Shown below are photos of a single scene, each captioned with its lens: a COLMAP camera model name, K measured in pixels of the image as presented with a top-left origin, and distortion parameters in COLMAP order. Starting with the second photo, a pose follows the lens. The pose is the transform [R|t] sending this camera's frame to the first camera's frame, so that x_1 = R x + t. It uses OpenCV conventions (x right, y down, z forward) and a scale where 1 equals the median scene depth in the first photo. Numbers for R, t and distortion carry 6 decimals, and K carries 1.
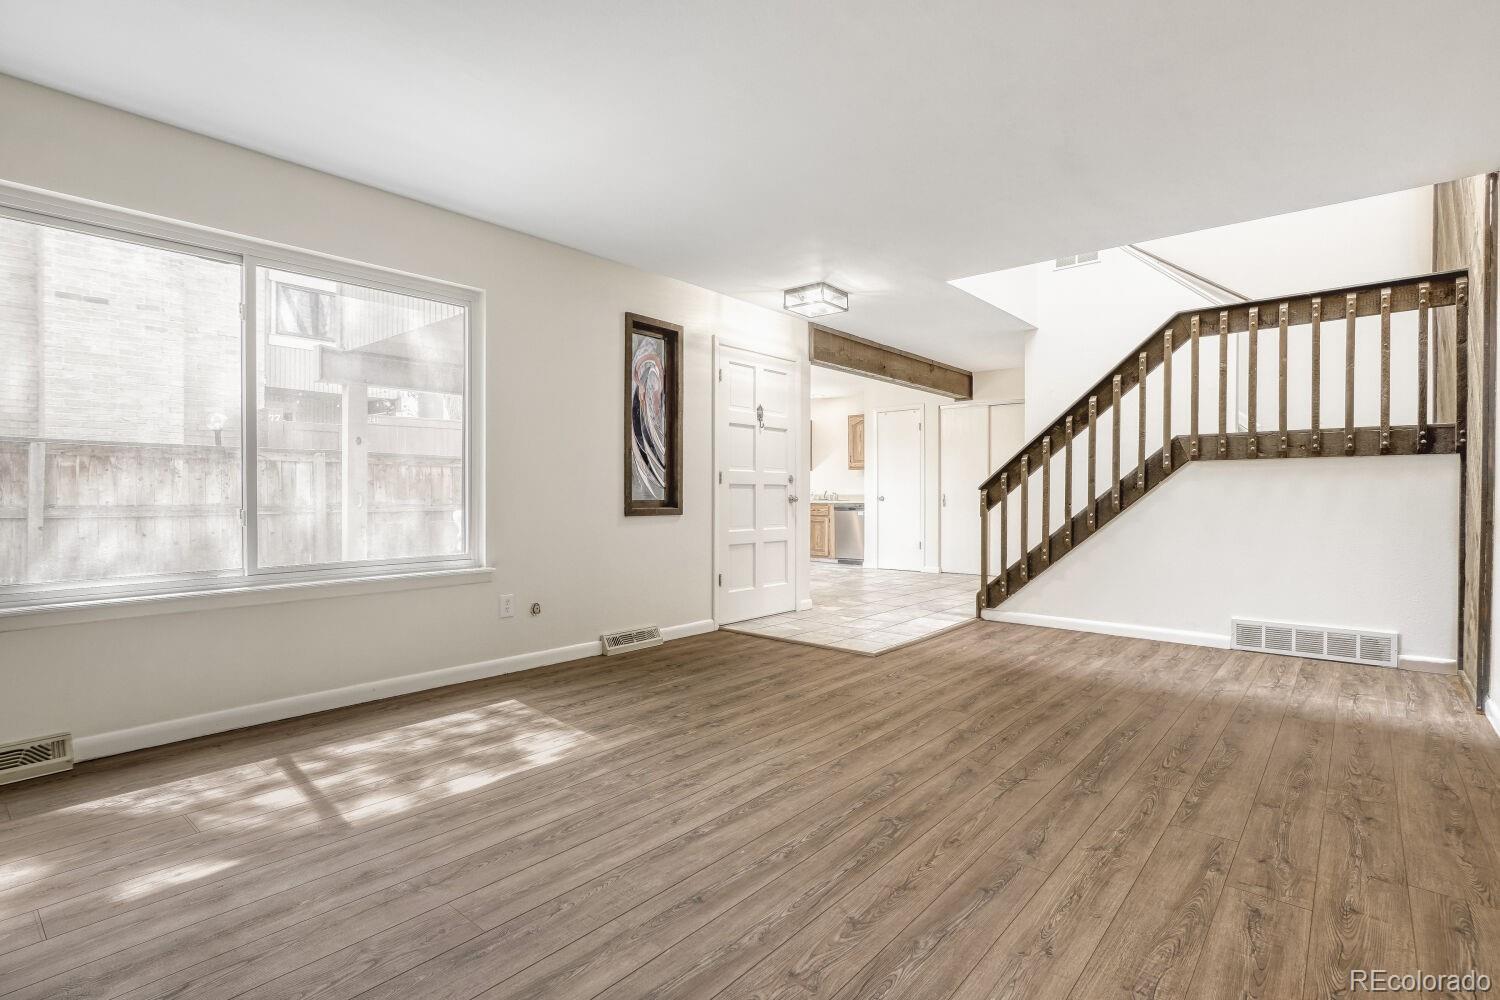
lens RADIAL K [[721.3, 0, 752.7], [0, 721.3, 500.8], [0, 0, 1]] dist [-0.022278, 0.010170]
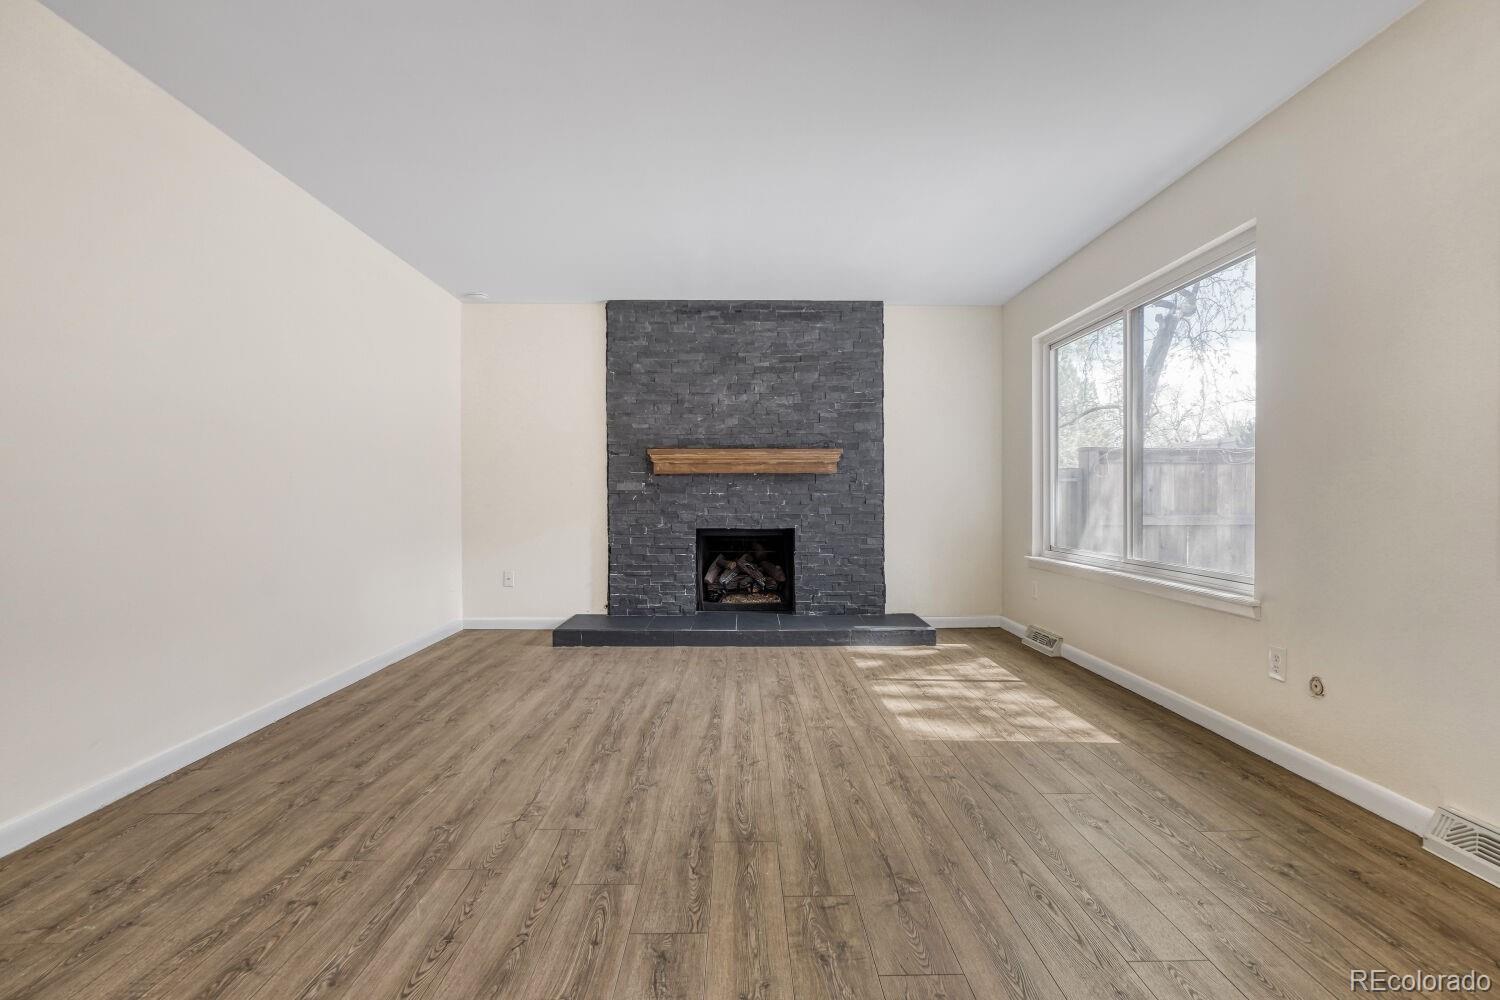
lens RADIAL K [[721.3, 0, 752.7], [0, 721.3, 500.8], [0, 0, 1]] dist [-0.022278, 0.010170]
pose [[-0.747685, 0.002411, -0.664050, 0.644378], [-0.010105, 0.999836, 0.015008, -0.015824], [0.663977, 0.017932, -0.747538, 1.597427]]
